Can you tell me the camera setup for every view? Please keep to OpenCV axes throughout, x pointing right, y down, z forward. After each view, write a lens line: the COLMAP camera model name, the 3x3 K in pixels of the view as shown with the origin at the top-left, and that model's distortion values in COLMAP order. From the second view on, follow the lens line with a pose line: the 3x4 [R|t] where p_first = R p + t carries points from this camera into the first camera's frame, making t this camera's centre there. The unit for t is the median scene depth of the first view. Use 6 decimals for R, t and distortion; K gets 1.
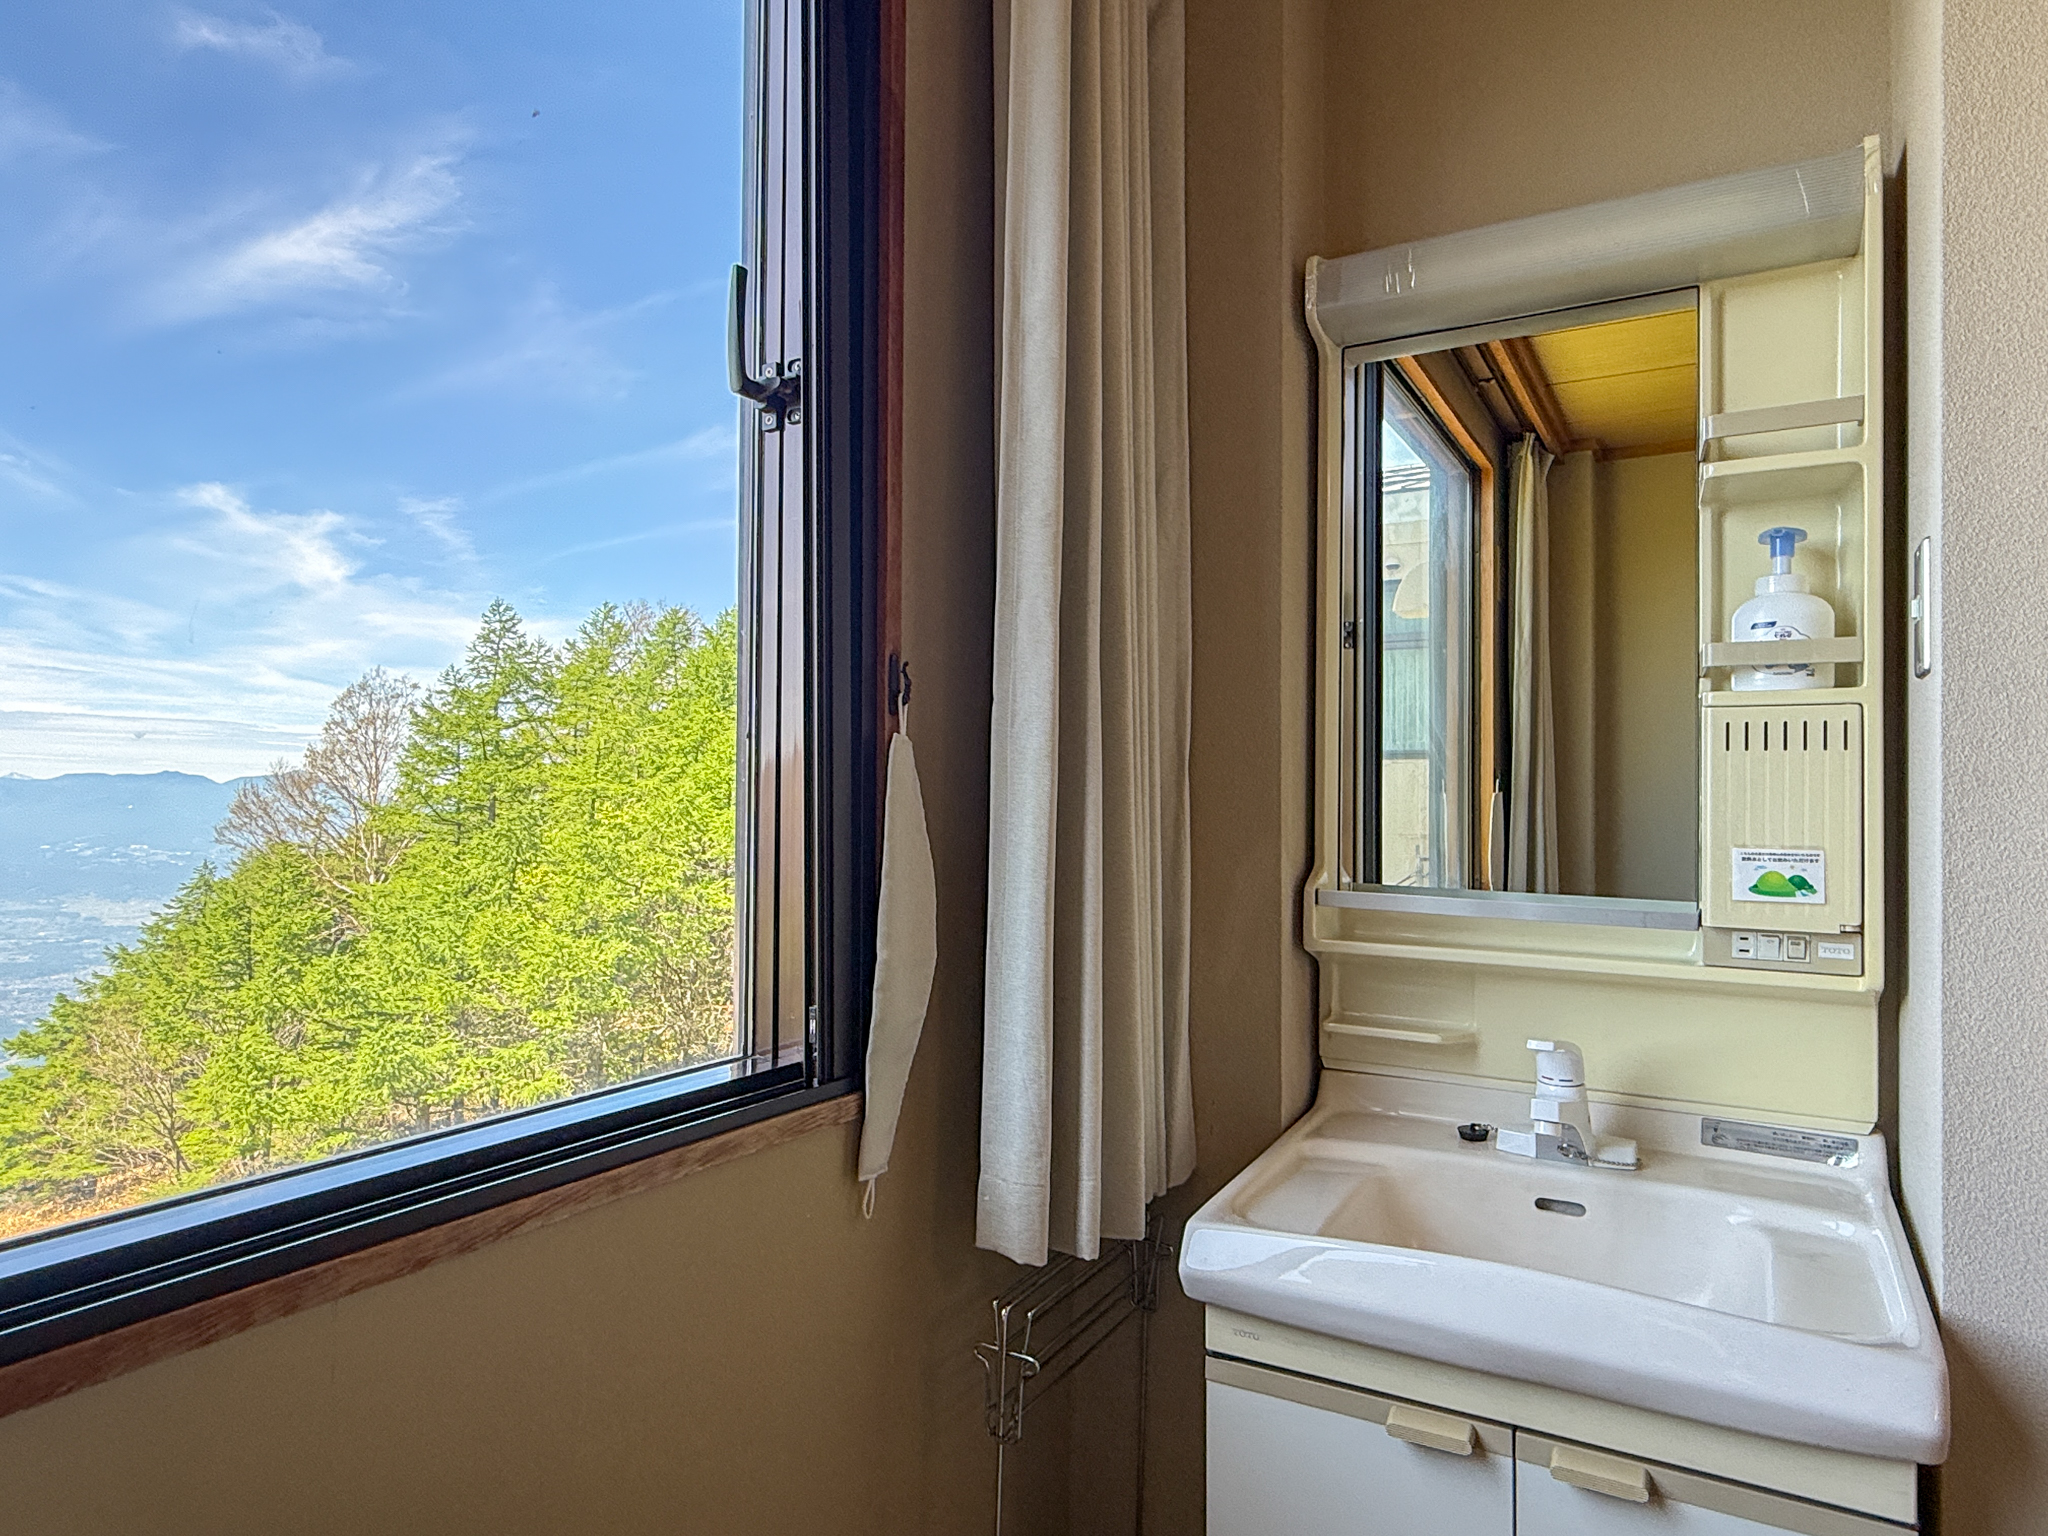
lens RADIAL K [[1244.9, 0, 1024.0], [0, 1244.9, 768.0], [0, 0, 1]] dist [-0.001419, 0.000663]
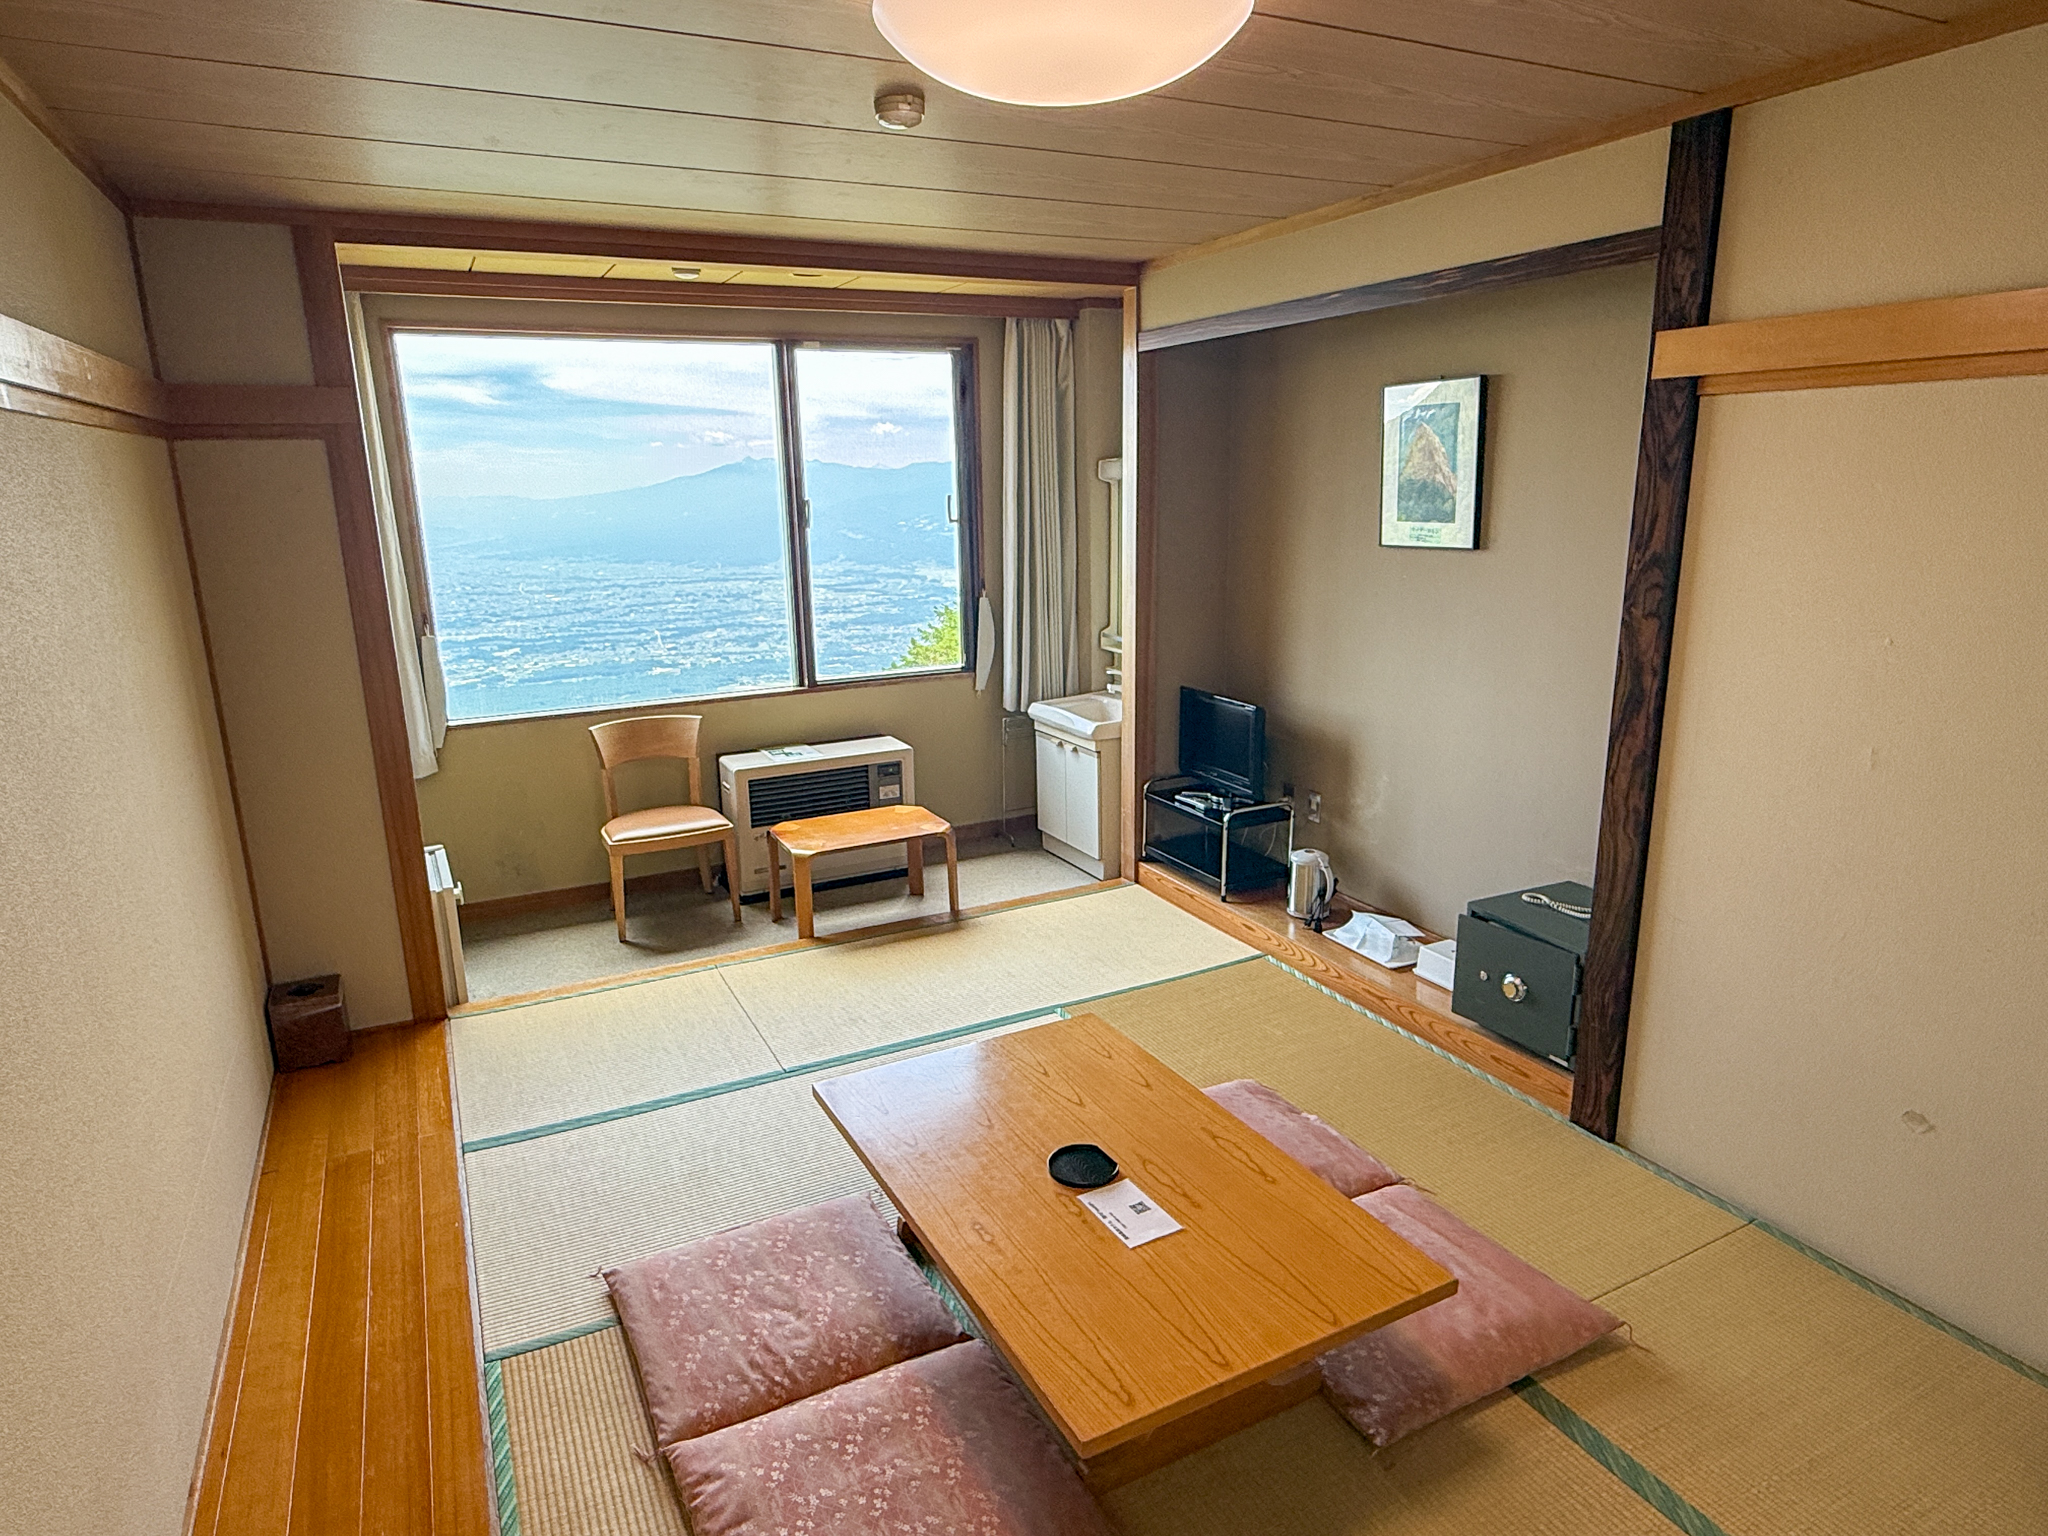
lens RADIAL K [[1211.1, 0, 1024.0], [0, 1211.1, 768.0], [0, 0, 1]] dist [0.002466, 0.000484]
pose [[0.843217, 0.099389, -0.528306, 2.534542], [0.043245, 0.967034, 0.250948, -0.551960], [0.535832, -0.234450, 0.811121, -2.789290]]
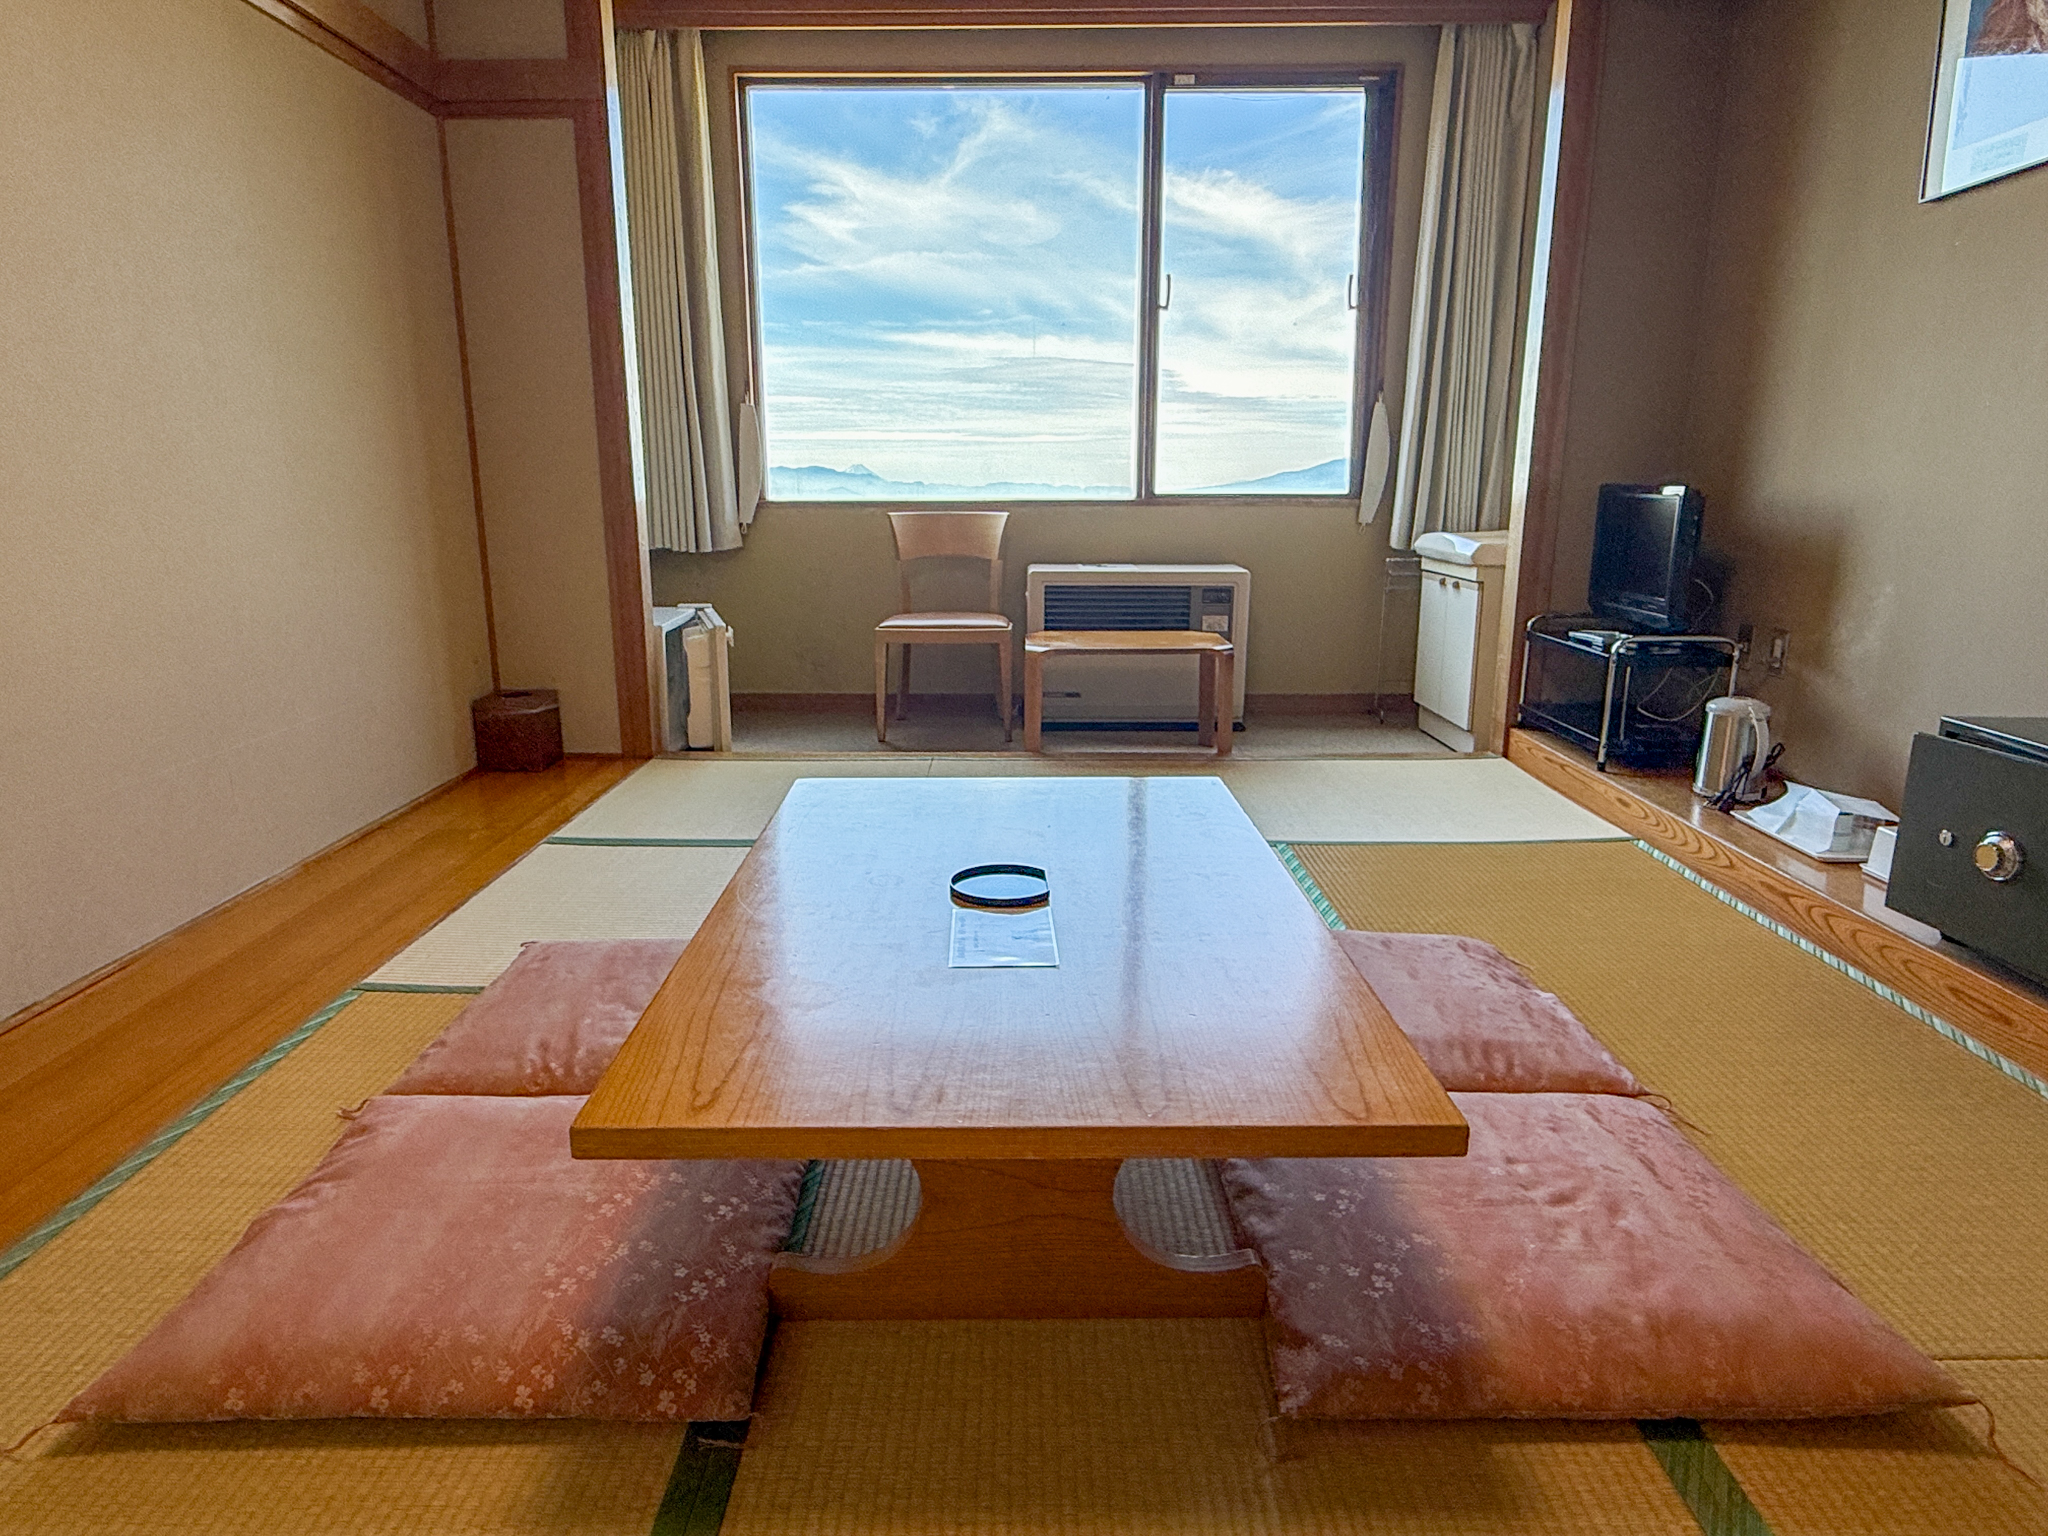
lens RADIAL K [[1244.9, 0, 1024.0], [0, 1244.9, 768.0], [0, 0, 1]] dist [-0.001419, 0.000663]
pose [[0.504595, 0.182739, -0.843796, 2.741211], [0.027950, 0.973373, 0.227515, 0.162437], [0.862904, -0.138387, 0.486051, -1.883529]]
